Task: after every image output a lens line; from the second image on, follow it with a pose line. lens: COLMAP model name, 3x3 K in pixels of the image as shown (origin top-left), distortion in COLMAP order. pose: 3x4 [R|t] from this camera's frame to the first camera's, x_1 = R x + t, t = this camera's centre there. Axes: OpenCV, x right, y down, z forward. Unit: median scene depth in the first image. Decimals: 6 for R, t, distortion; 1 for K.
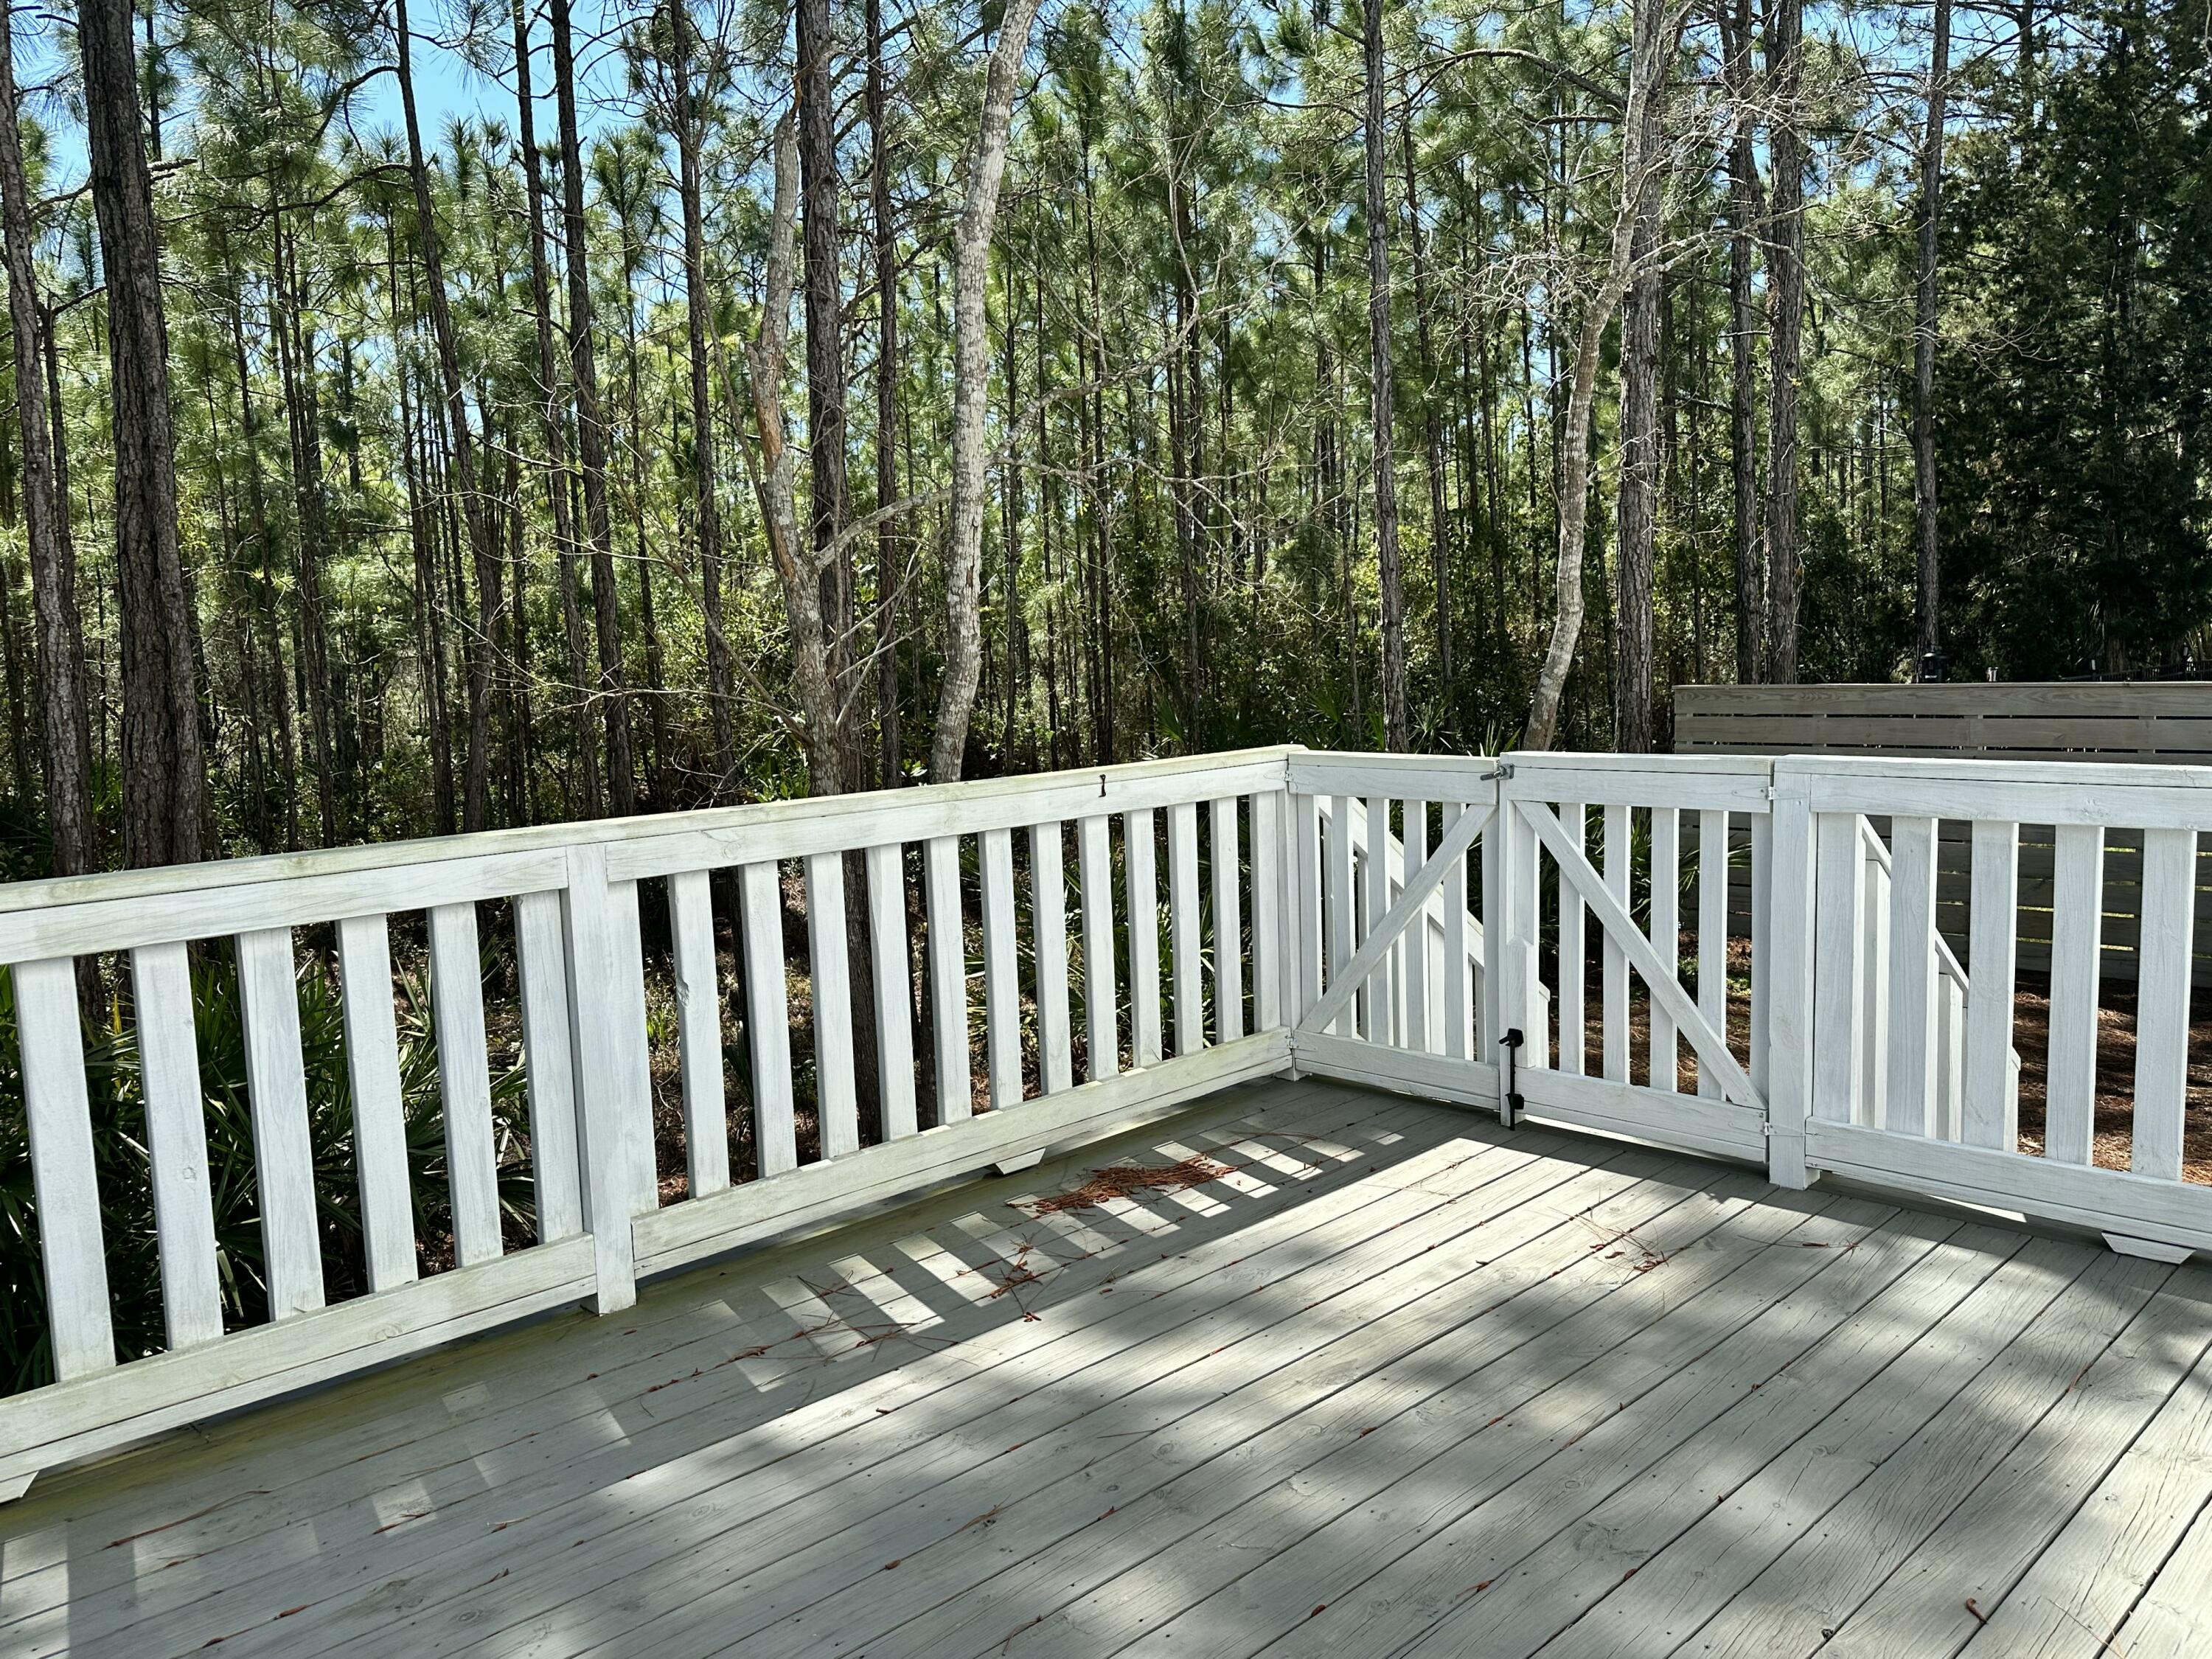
lens RADIAL K [[1655.7, 0, 1105.2], [0, 1655.7, 814.7], [0, 0, 1]] dist [0.063907, -0.075091]
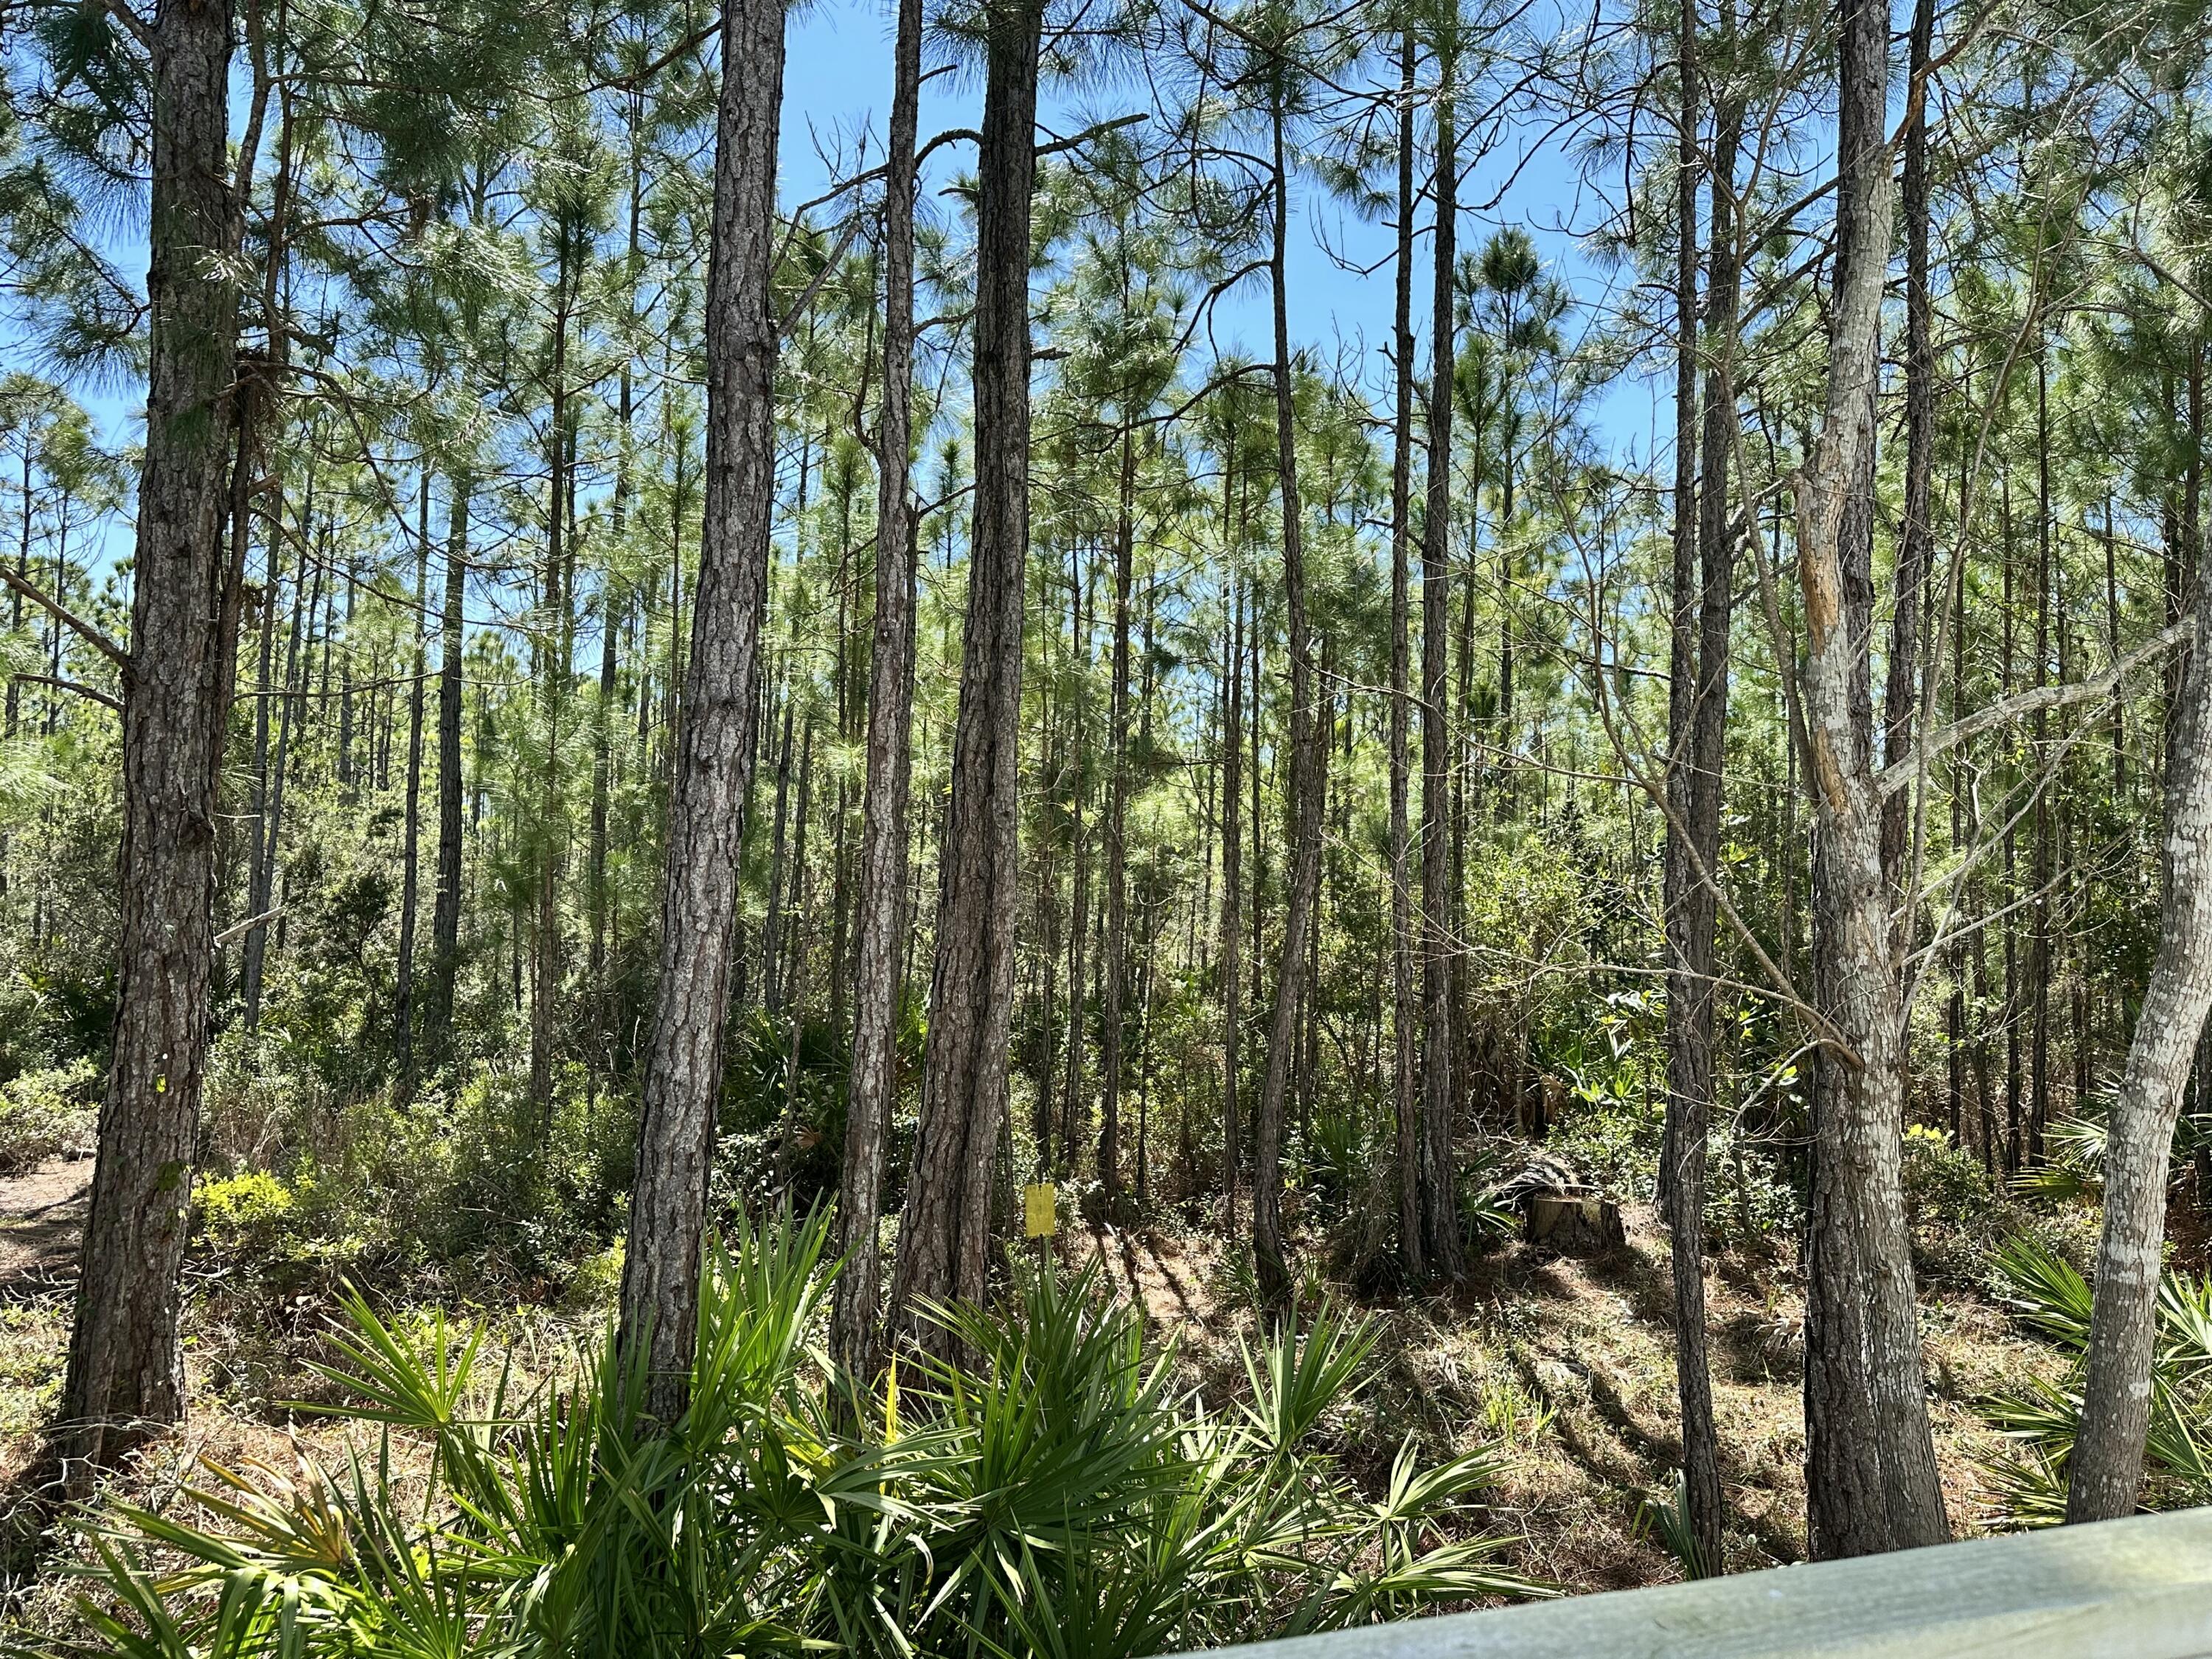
lens RADIAL K [[1655.7, 0, 1105.2], [0, 1655.7, 814.7], [0, 0, 1]] dist [0.063907, -0.075091]
pose [[0.911371, 0.032739, -0.410281, -0.145317], [-0.097189, 0.985760, -0.137229, -0.017313], [0.399946, 0.164942, 0.901575, 0.231753]]
